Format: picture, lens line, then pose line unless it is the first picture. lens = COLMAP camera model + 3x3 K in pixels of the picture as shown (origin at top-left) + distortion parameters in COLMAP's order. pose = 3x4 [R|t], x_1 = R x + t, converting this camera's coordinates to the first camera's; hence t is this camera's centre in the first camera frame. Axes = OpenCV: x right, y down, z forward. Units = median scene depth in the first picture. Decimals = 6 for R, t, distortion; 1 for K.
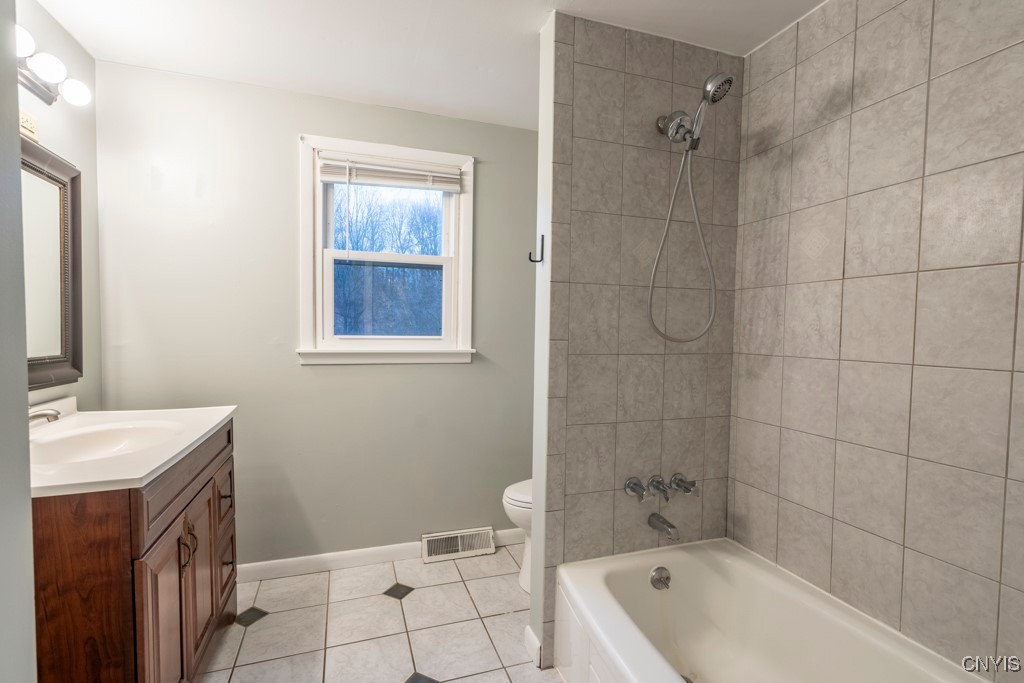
lens RADIAL K [[470.3, 0, 511.3], [0, 470.3, 345.3], [0, 0, 1]] dist [-0.007614, 0.002851]
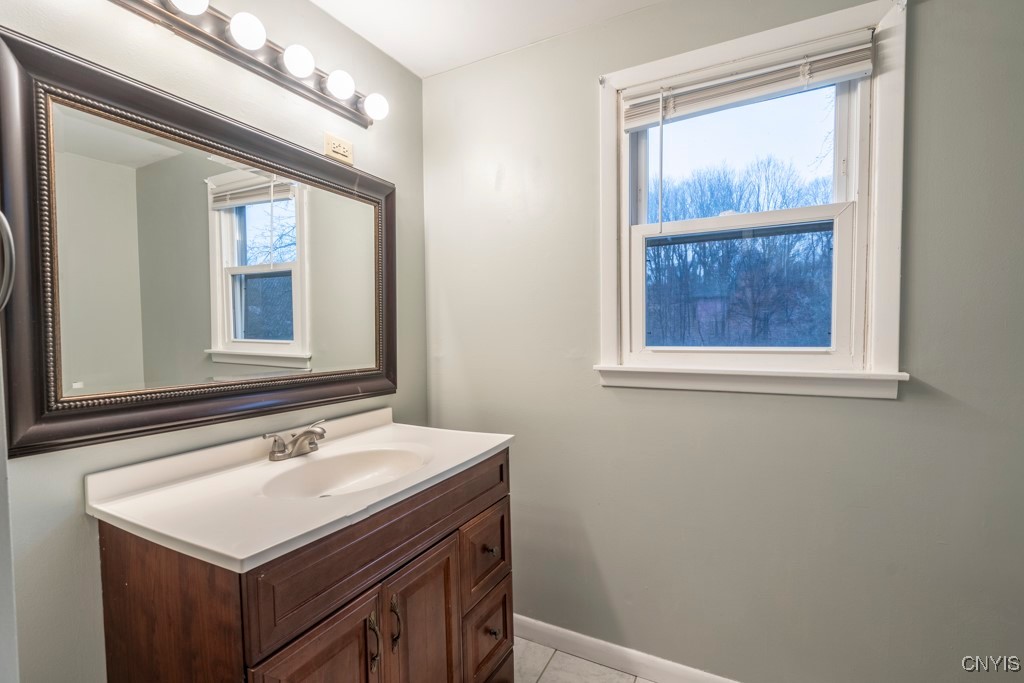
lens RADIAL K [[470.3, 0, 509.7], [0, 470.3, 349.1], [0, 0, 1]] dist [-0.007614, 0.002851]
pose [[0.678814, 0.006677, -0.734280, 0.002189], [-0.005586, 0.999977, 0.003929, -0.019406], [0.734289, 0.001434, 0.678836, 0.379605]]
